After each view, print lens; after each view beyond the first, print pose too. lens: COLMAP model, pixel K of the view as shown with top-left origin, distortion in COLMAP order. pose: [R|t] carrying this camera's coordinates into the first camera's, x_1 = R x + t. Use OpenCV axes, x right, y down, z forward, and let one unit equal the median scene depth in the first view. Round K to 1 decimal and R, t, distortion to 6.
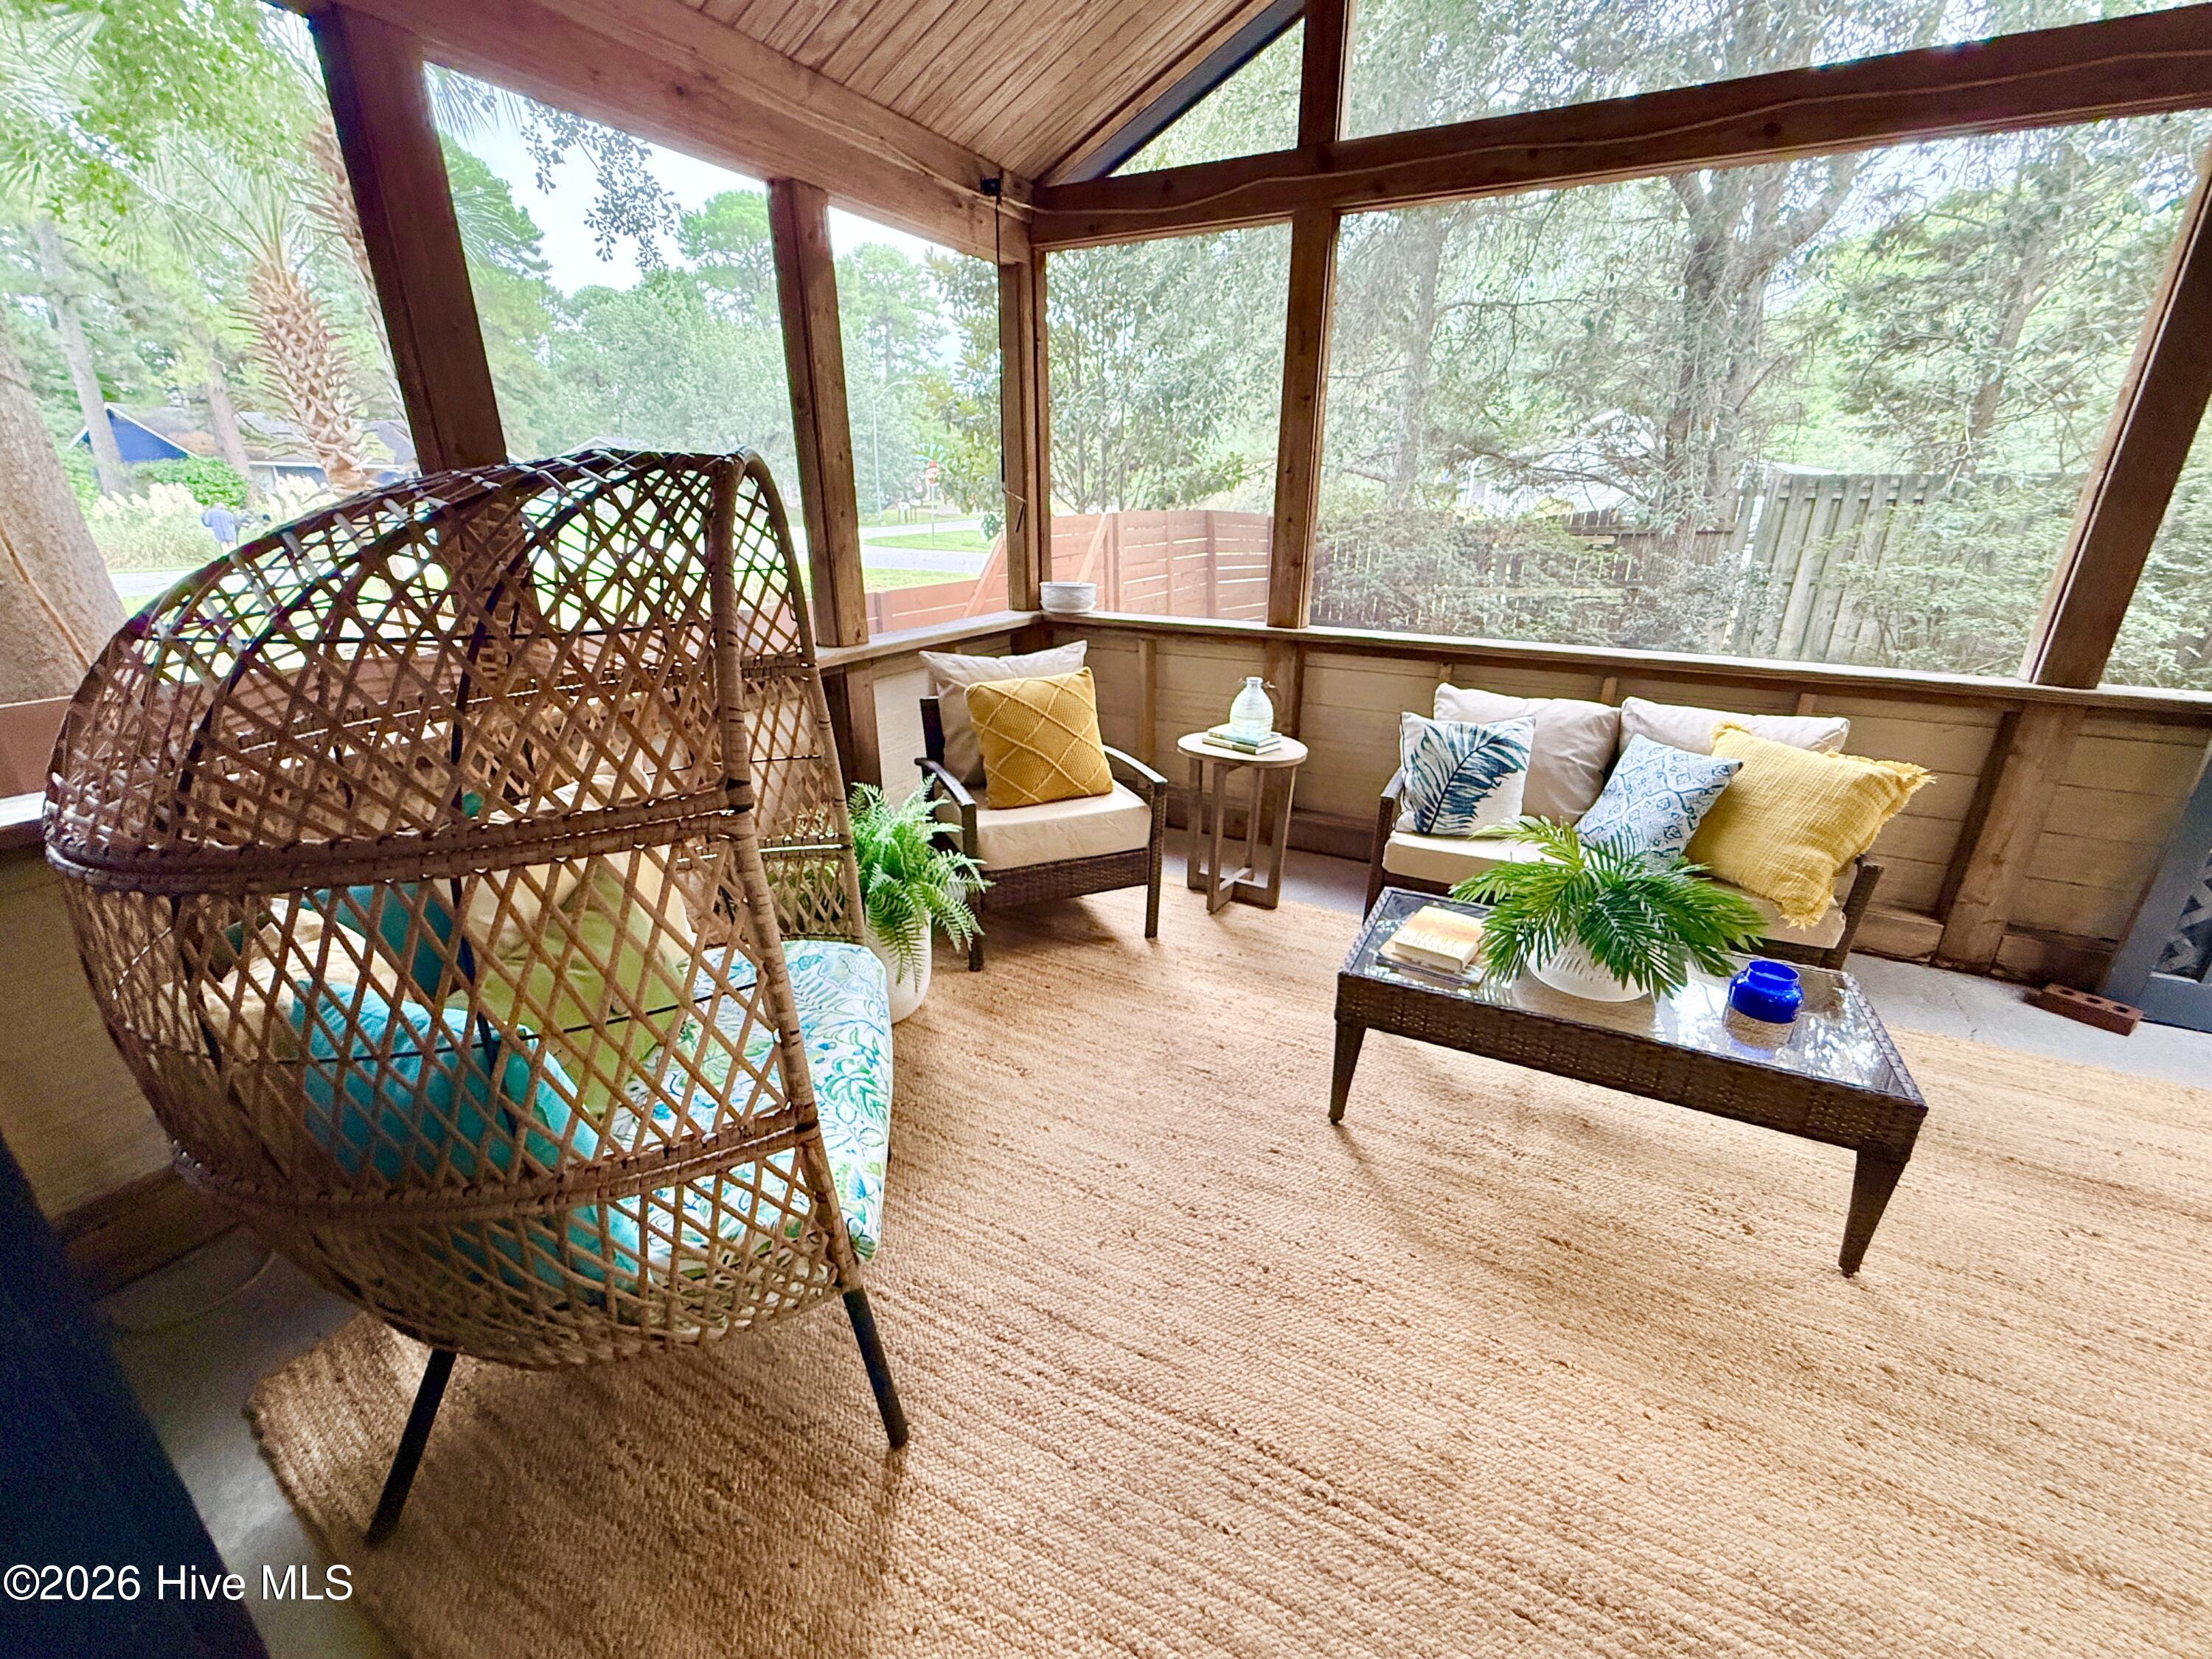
lens RADIAL K [[885.6, 0, 1116.8], [0, 885.6, 821.1], [0, 0, 1]] dist [0.001923, 0.000063]
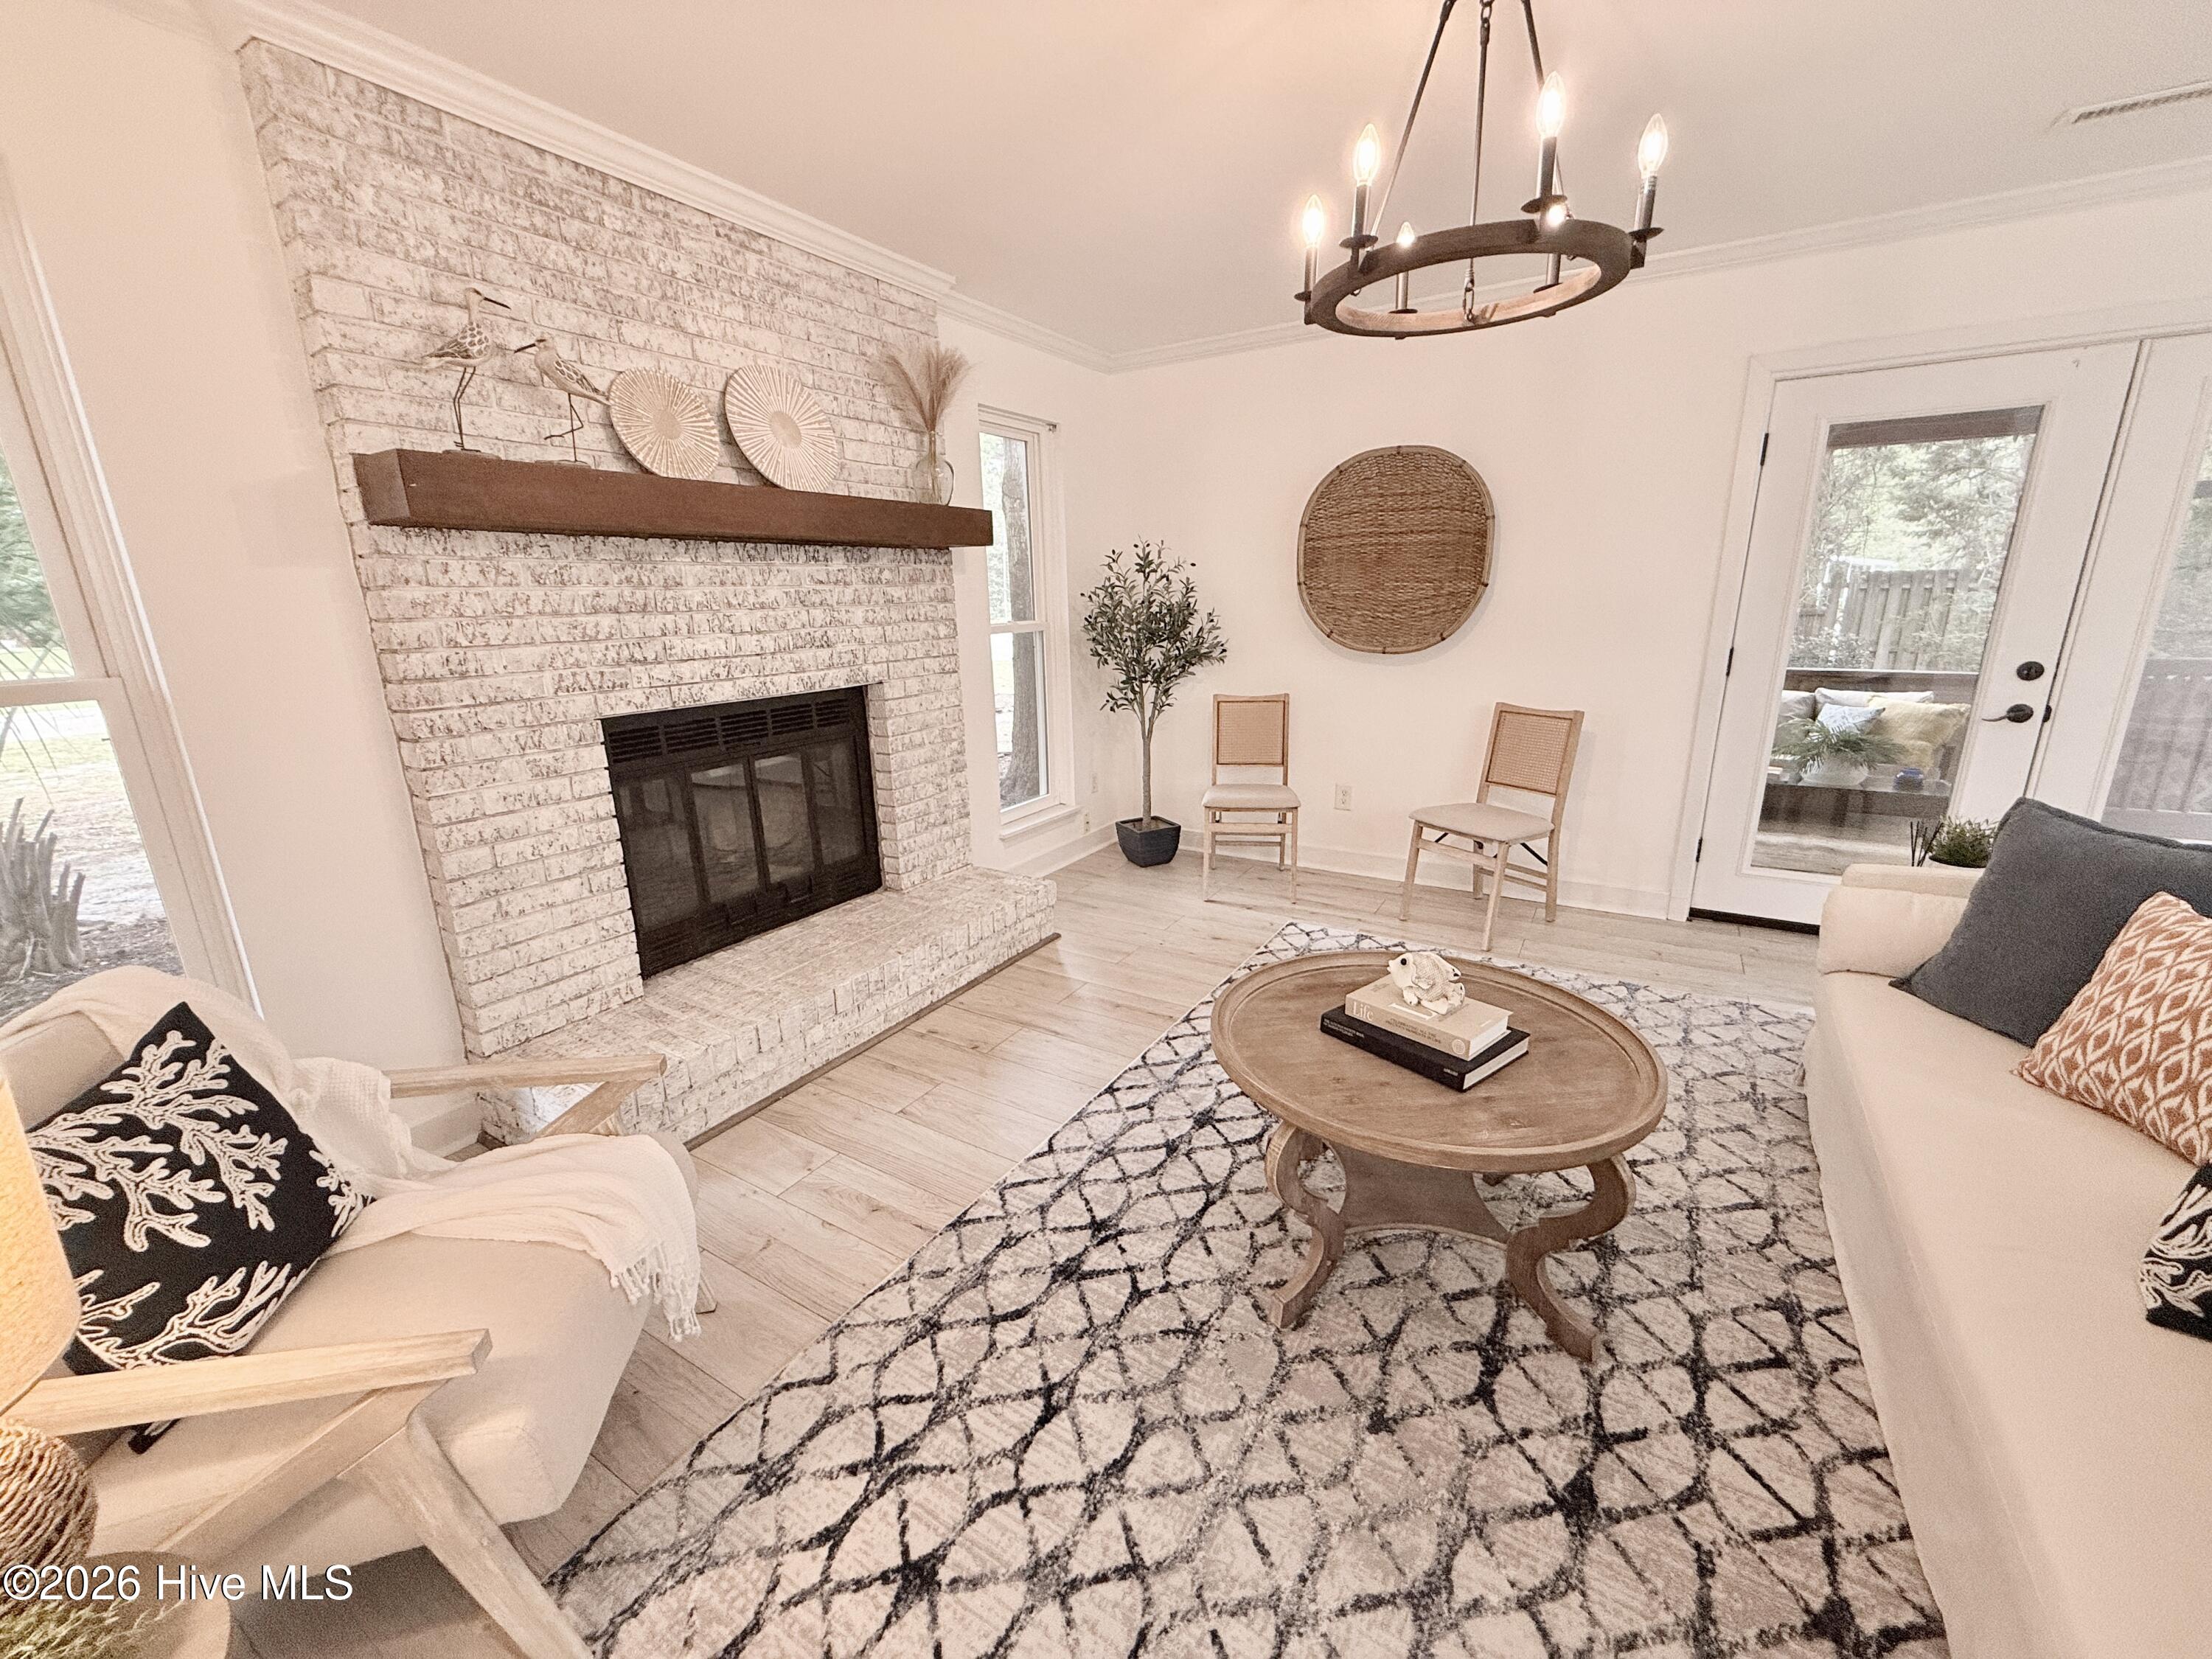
lens RADIAL K [[885.6, 0, 1101.8], [0, 885.6, 840.1], [0, 0, 1]] dist [0.001923, 0.000063]
pose [[0.997869, -0.009902, -0.064496, -0.270903], [0.003724, 0.995451, -0.095200, 0.117401], [0.065145, 0.094757, 0.993367, -0.318946]]
